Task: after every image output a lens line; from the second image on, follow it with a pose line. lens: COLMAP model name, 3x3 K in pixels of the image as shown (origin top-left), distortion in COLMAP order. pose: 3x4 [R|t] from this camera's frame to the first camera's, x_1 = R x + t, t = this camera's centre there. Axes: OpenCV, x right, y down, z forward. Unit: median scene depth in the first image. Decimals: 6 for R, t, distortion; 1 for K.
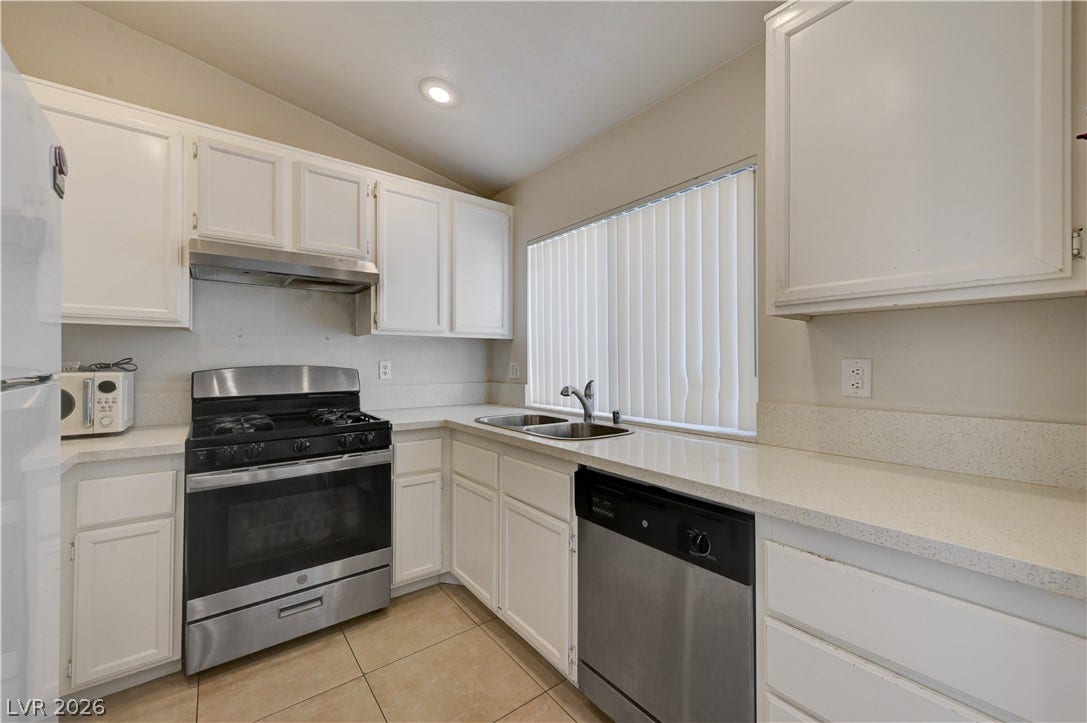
lens RADIAL K [[428.3, 0, 540.9], [0, 428.3, 355.4], [0, 0, 1]] dist [-0.000050, -0.000033]
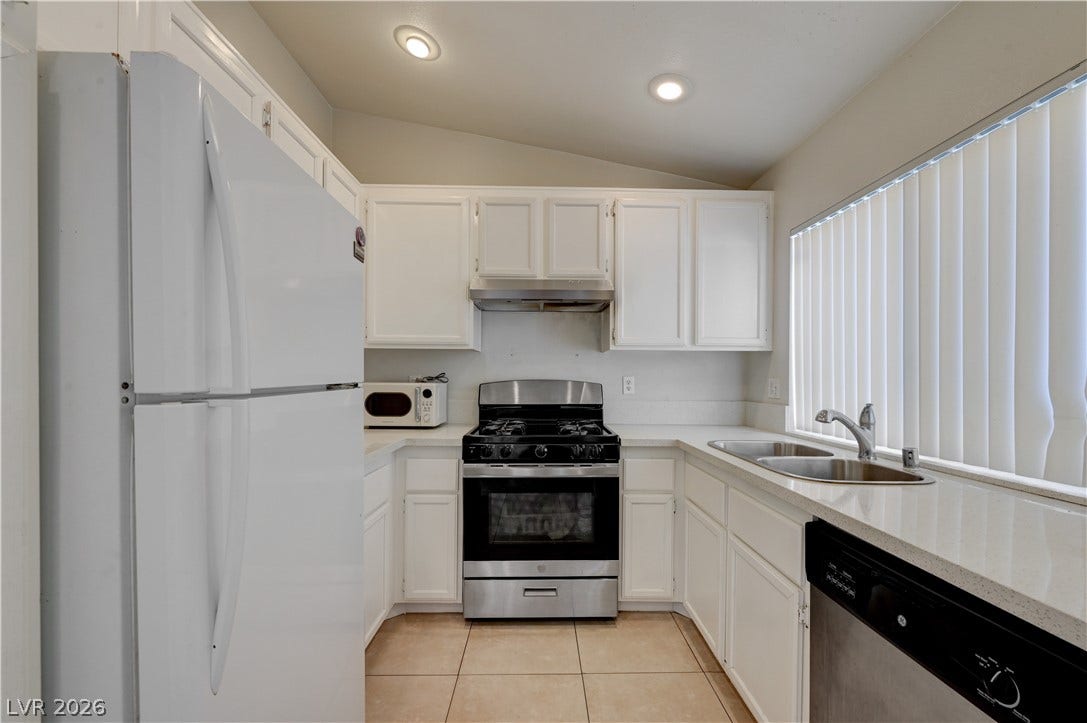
lens RADIAL K [[433.6, 0, 542.9], [0, 433.6, 377.3], [0, 0, 1]] dist [-0.005504, 0.000014]
pose [[0.804665, 0.006208, -0.593697, 0.107481], [0.001989, 0.999912, 0.013152, 0.002375], [0.593726, -0.011763, 0.804581, 0.075220]]
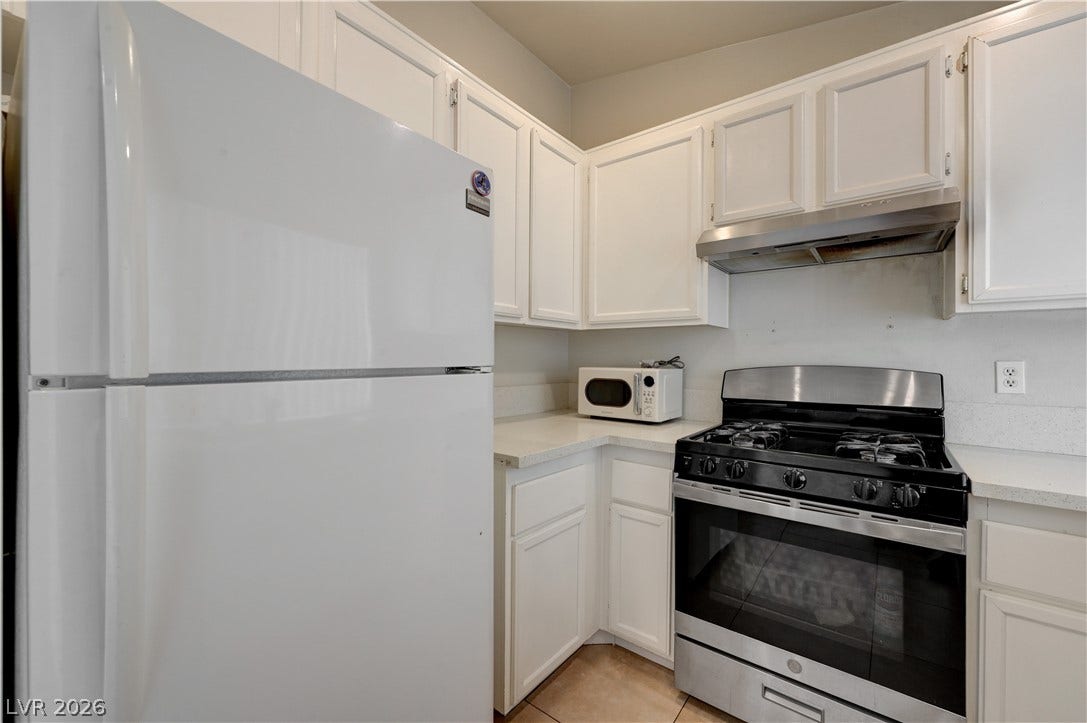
lens RADIAL K [[430.9, 0, 543.7], [0, 430.9, 359.7], [0, 0, 1]] dist [-0.003638, 0.000018]
pose [[0.258686, 0.000568, -0.965961, 0.019103], [0.004969, 0.999986, 0.001918, 0.010302], [0.965949, -0.005296, 0.258679, 0.366111]]
